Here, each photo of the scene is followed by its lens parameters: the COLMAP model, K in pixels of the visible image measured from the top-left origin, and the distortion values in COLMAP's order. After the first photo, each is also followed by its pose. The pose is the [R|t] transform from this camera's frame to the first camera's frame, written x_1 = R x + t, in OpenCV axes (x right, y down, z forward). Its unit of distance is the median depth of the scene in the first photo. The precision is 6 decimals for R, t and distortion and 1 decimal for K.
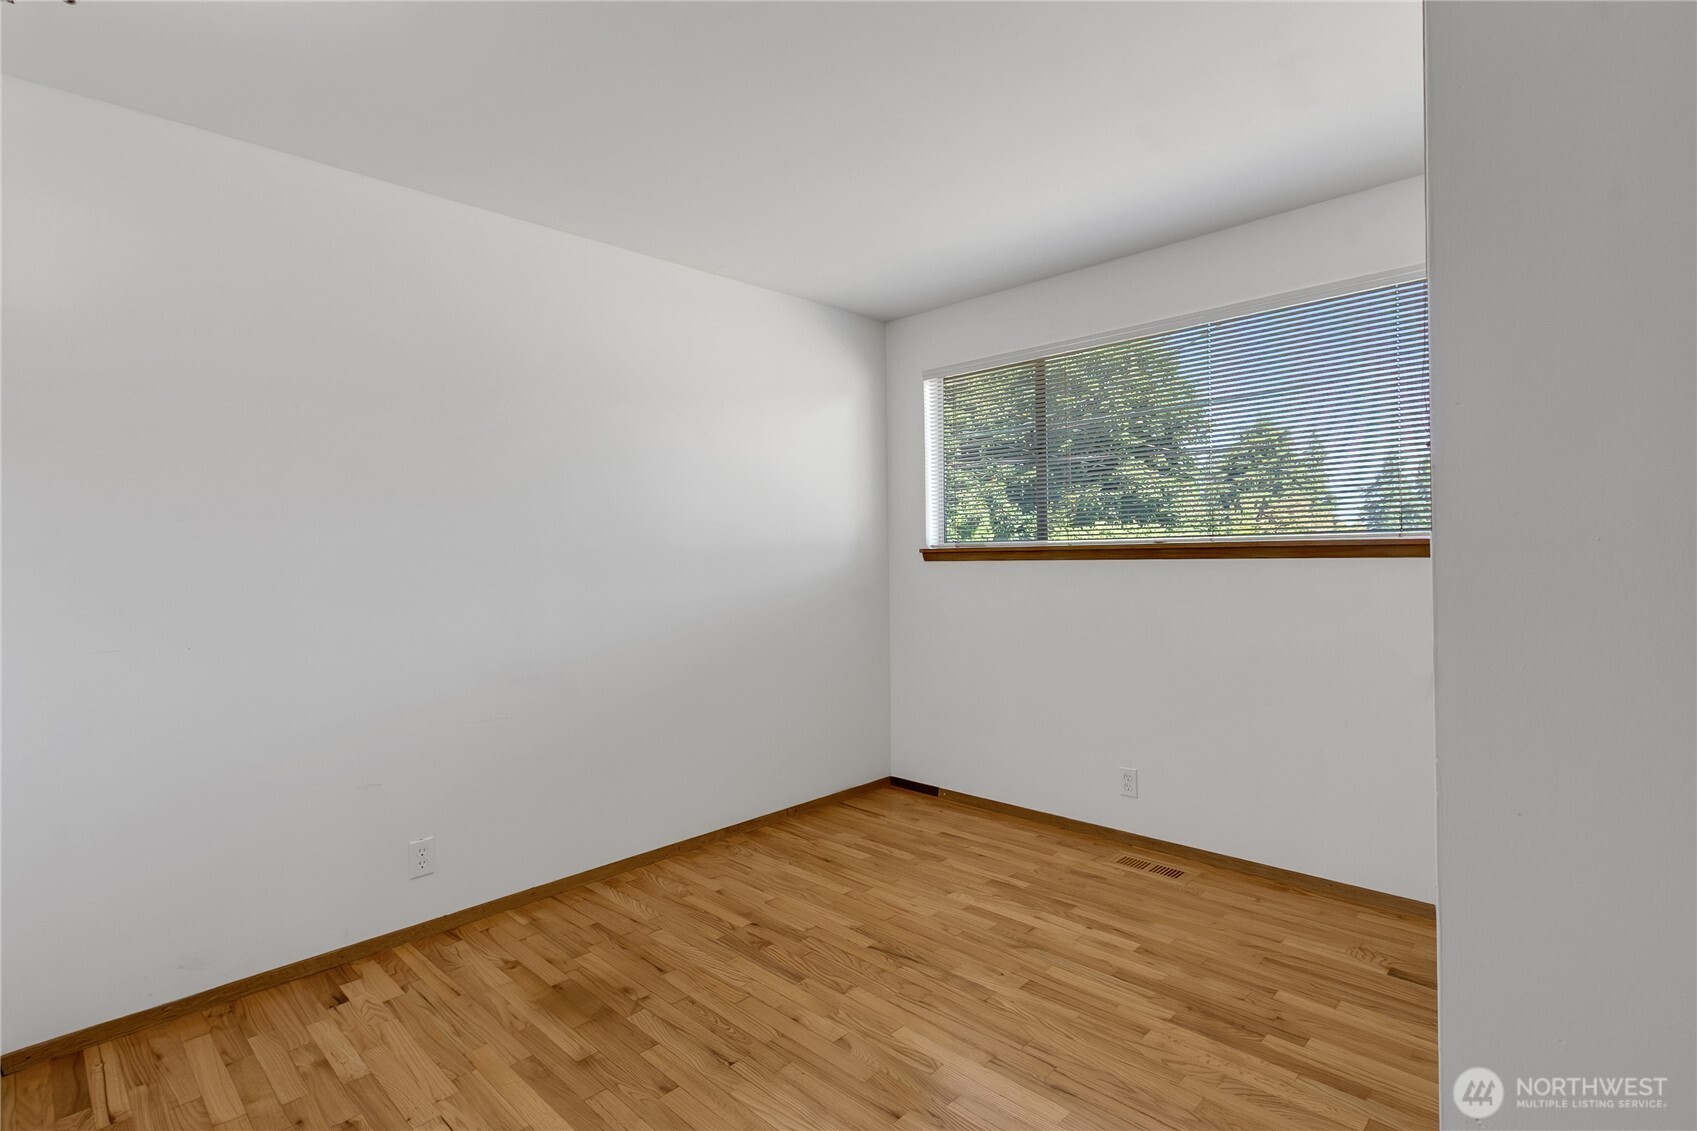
lens RADIAL K [[803.8, 0, 847.9], [0, 803.8, 542.2], [0, 0, 1]] dist [0.000703, -0.000028]
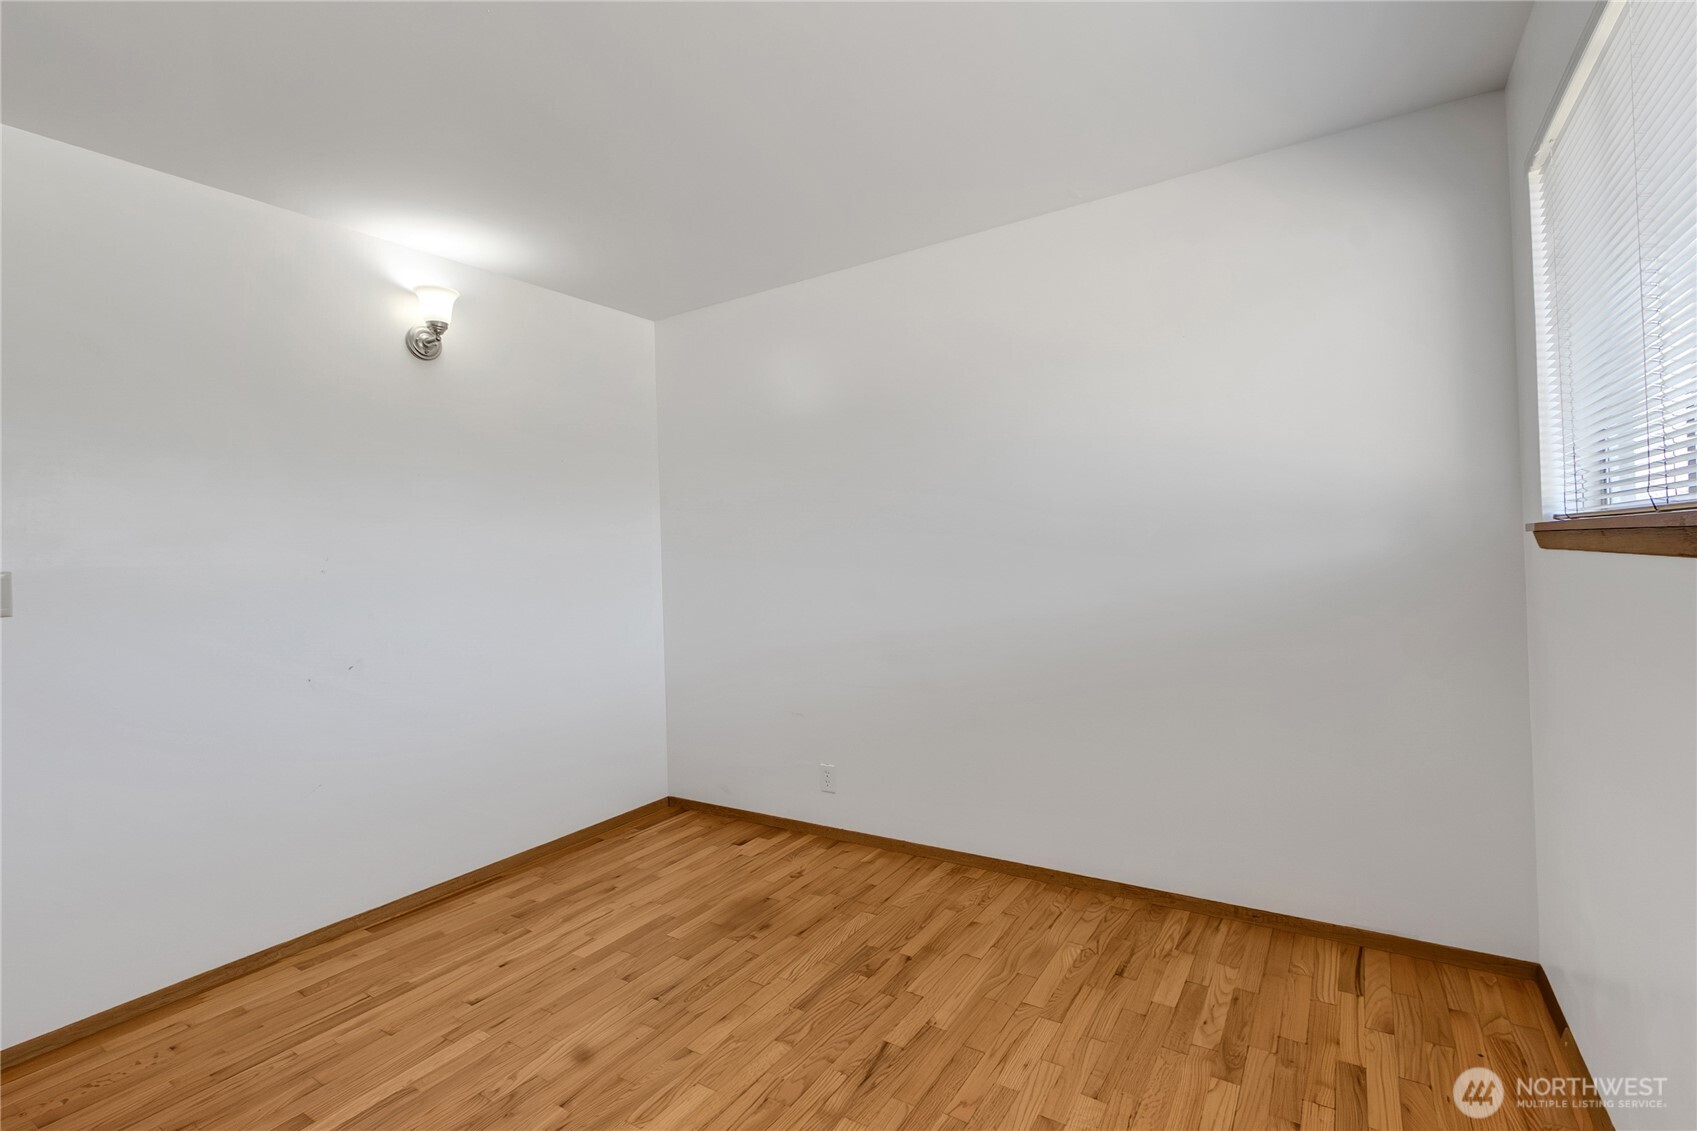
lens RADIAL K [[803.8, 0, 847.9], [0, 803.8, 542.2], [0, 0, 1]] dist [0.000703, -0.000028]
pose [[0.195961, -0.003421, -0.980606, 0.765757], [0.044679, 0.998987, 0.005443, 0.004484], [0.979593, -0.044880, 0.195915, 0.795921]]
